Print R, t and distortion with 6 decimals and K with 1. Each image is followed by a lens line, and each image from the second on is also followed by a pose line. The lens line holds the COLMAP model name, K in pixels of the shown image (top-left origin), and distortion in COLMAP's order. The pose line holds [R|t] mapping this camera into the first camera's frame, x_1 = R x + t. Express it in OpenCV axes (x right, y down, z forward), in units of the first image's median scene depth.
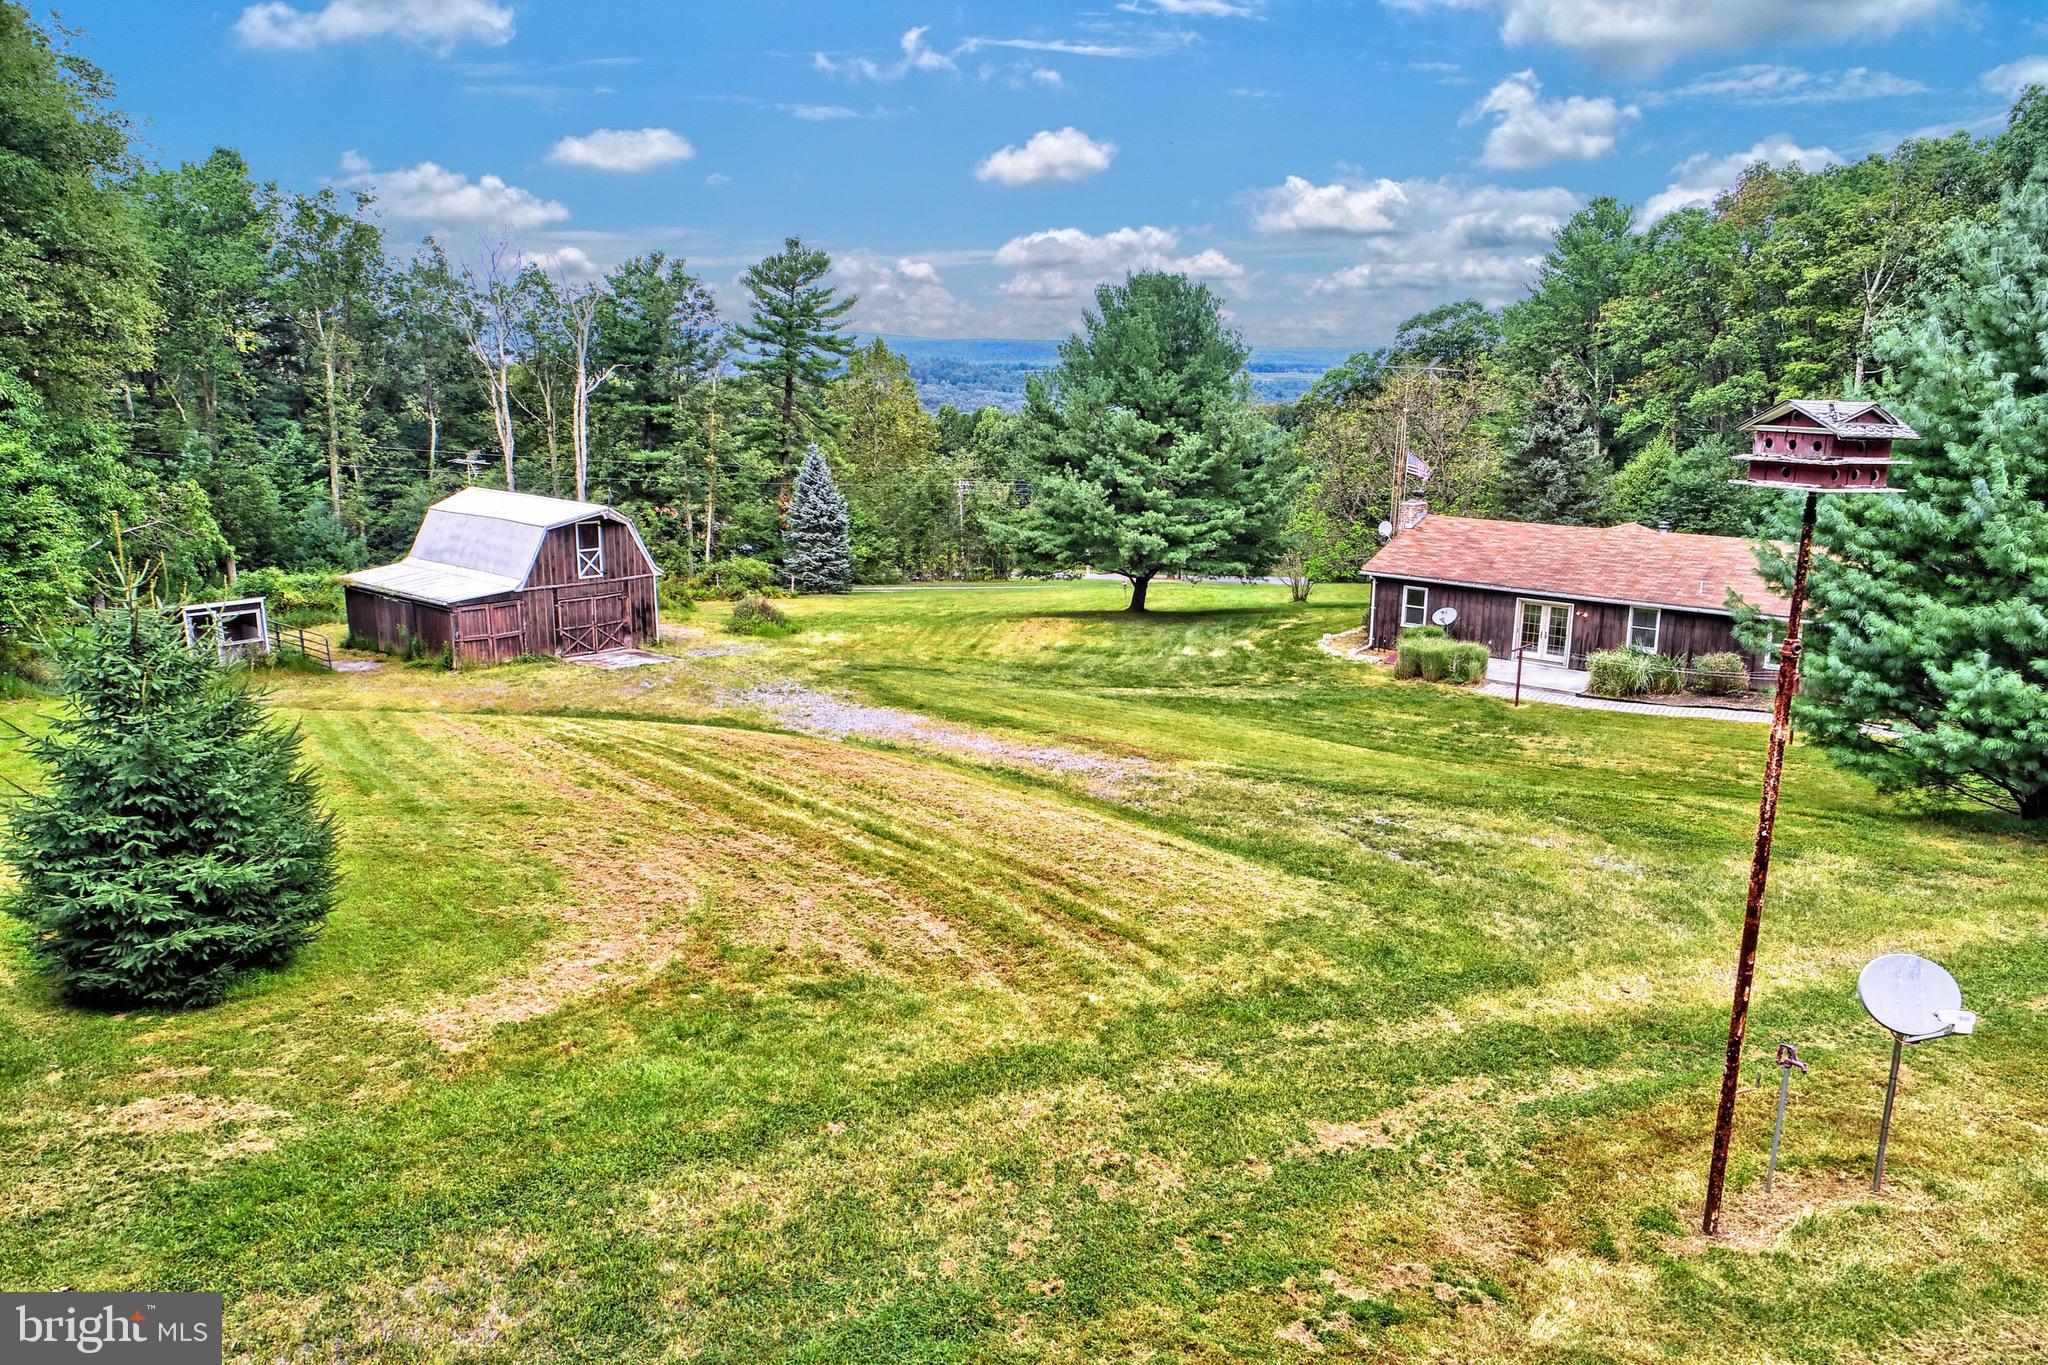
lens RADIAL K [[1404.2, 0, 1033.4], [0, 1404.2, 688.6], [0, 0, 1]] dist [-0.002410, 0.002347]
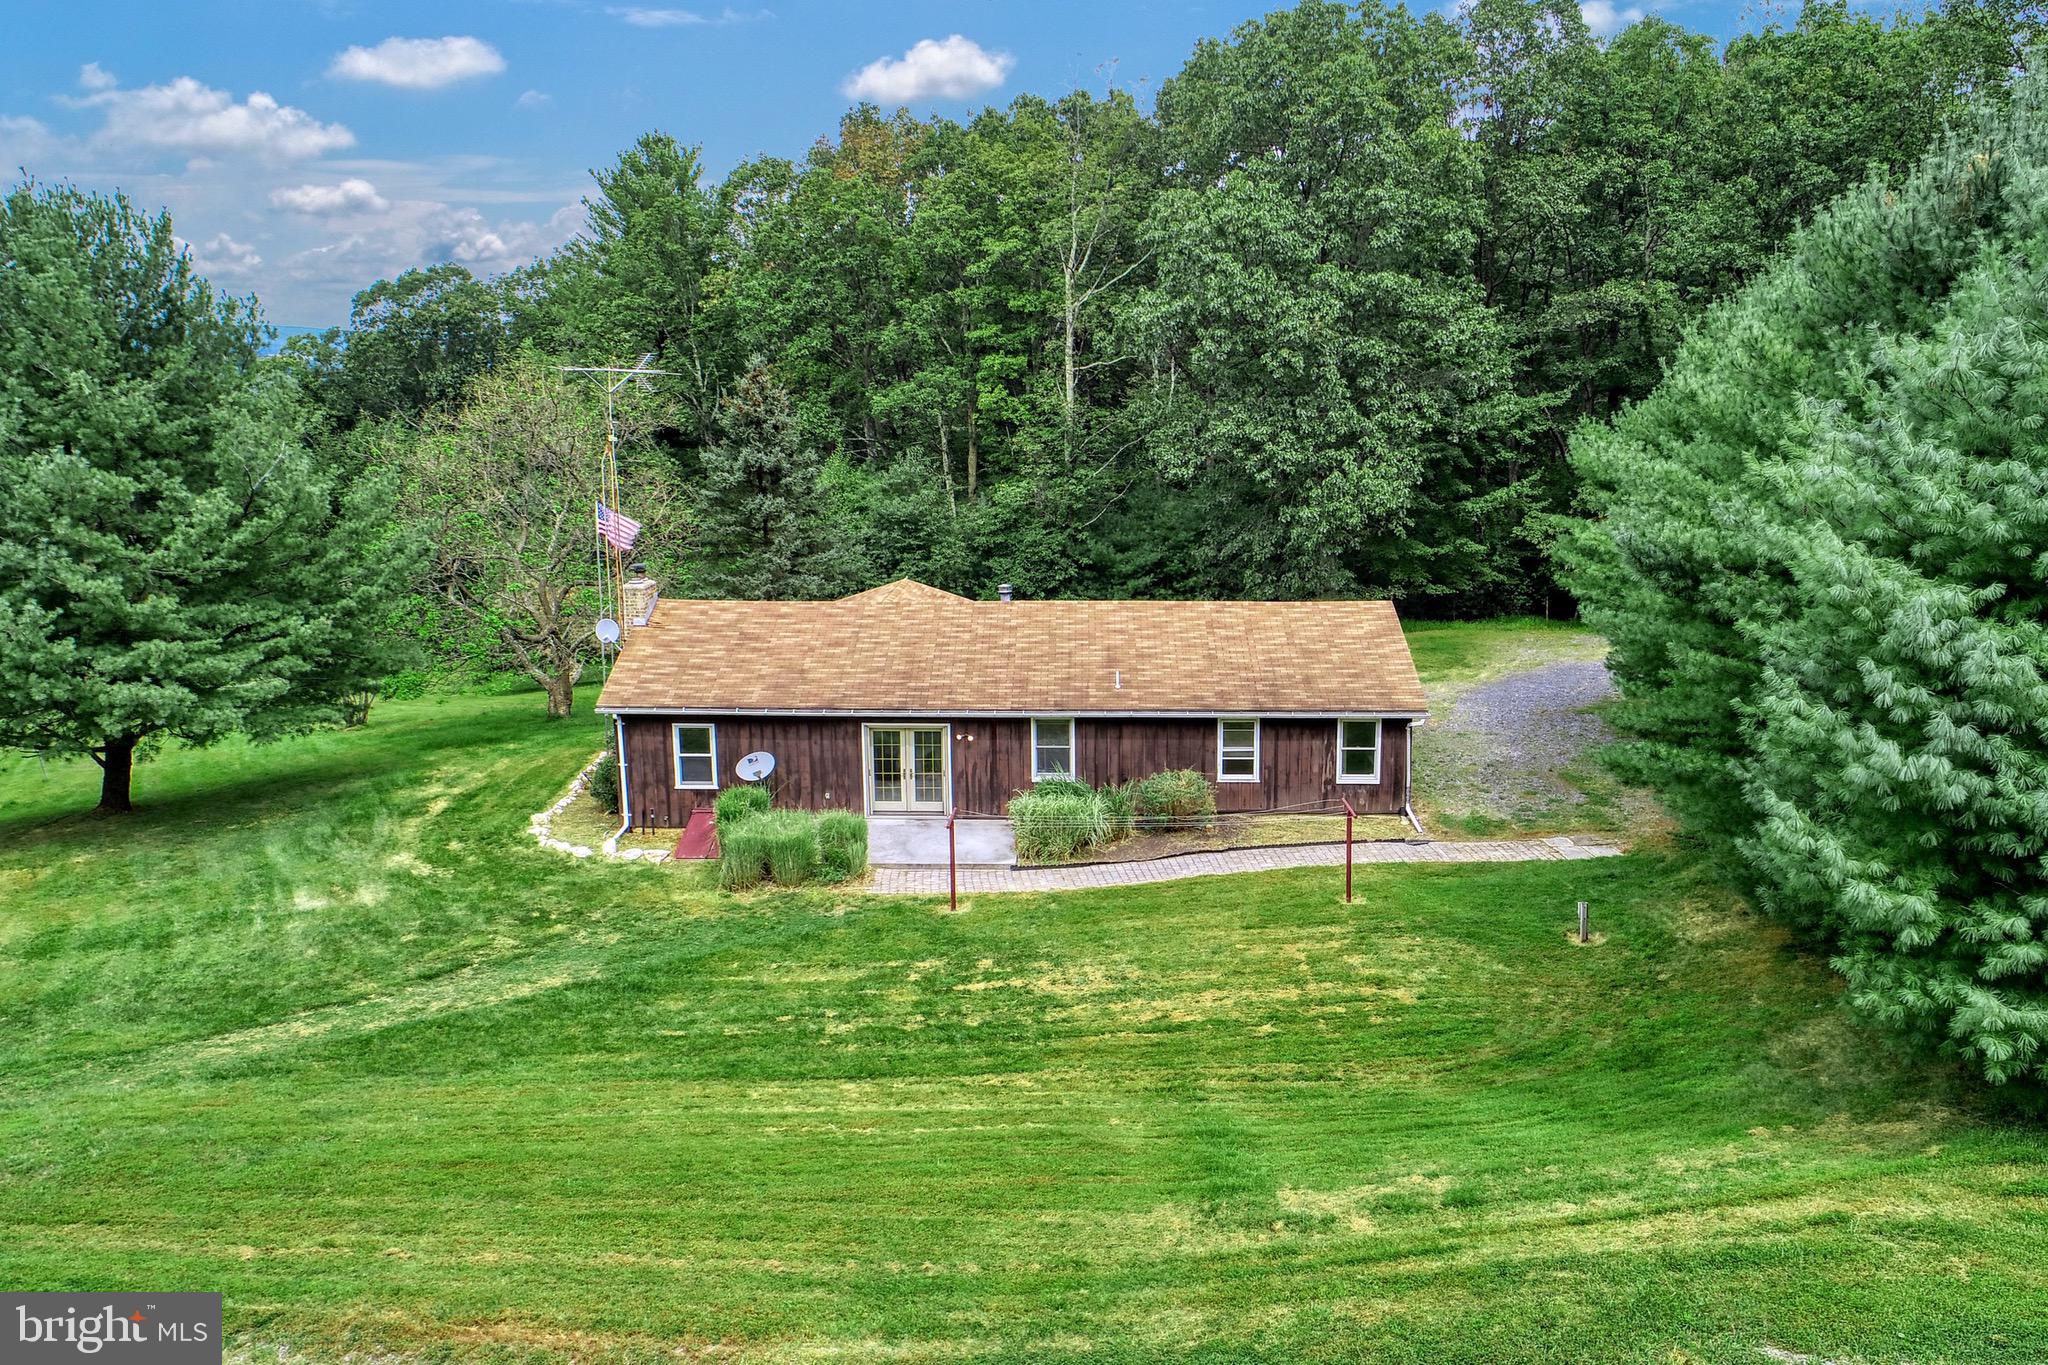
lens RADIAL K [[1539.2, 0, 1052.4], [0, 1539.2, 736.5], [0, 0, 1]] dist [-0.008239, -0.003811]
pose [[0.740079, -0.162113, 0.652688, -0.049630], [0.147147, 0.986030, 0.078059, -0.085546], [-0.656224, 0.038271, 0.753595, 0.337457]]
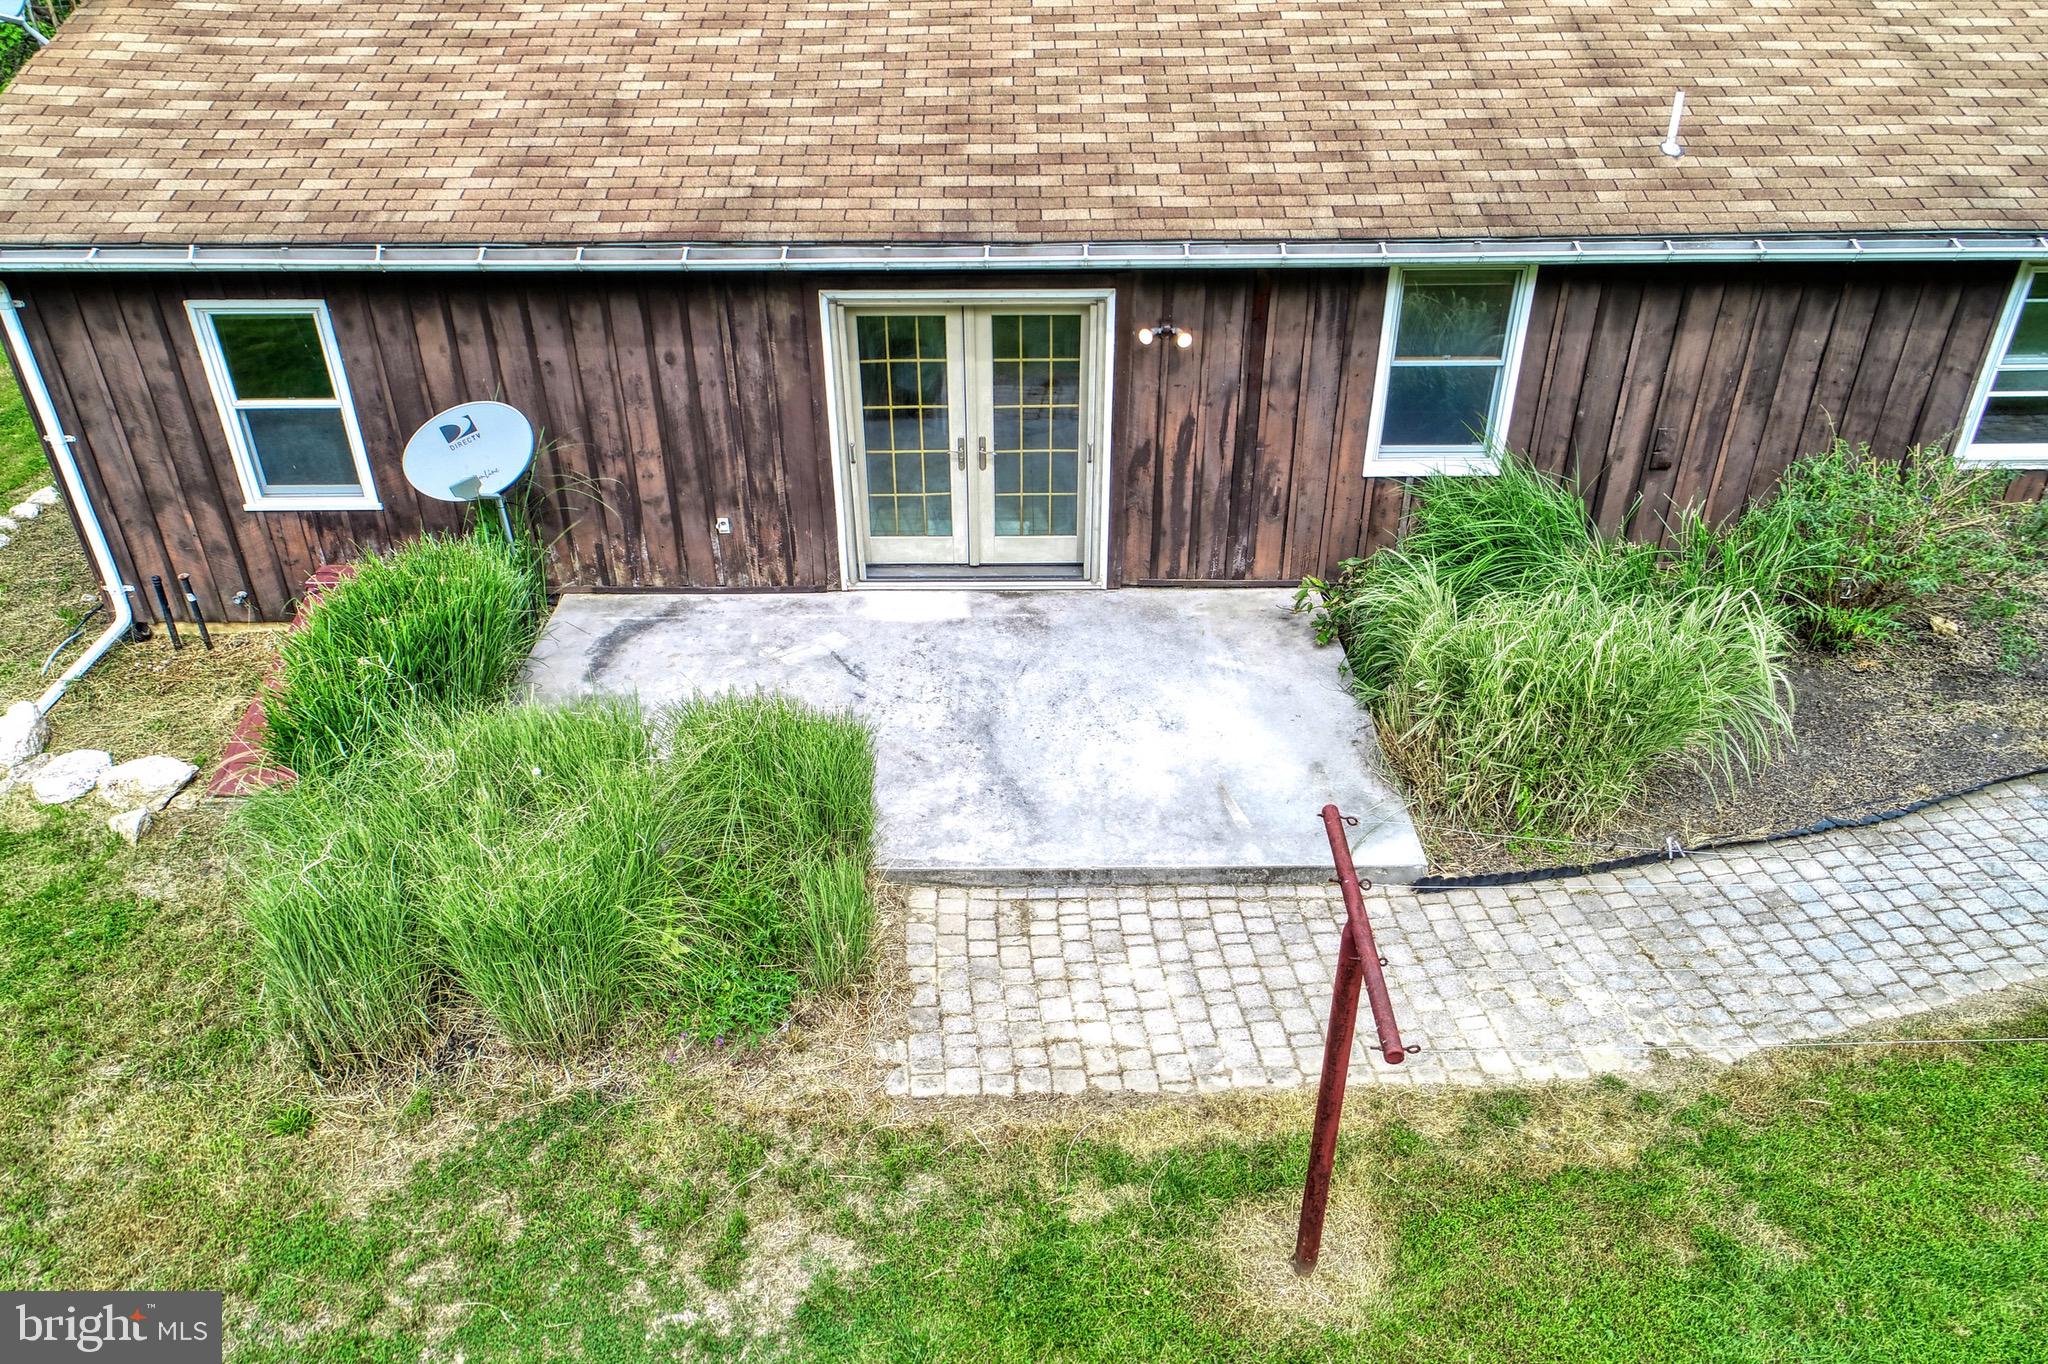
lens RADIAL K [[1404.2, 0, 992.2], [0, 1404.2, 728.3], [0, 0, 1]] dist [-0.002410, 0.002347]
pose [[0.736838, -0.385980, 0.555058, 0.194243], [0.160235, 0.897318, 0.411272, -0.072880], [-0.656807, -0.214101, 0.723025, 0.698655]]
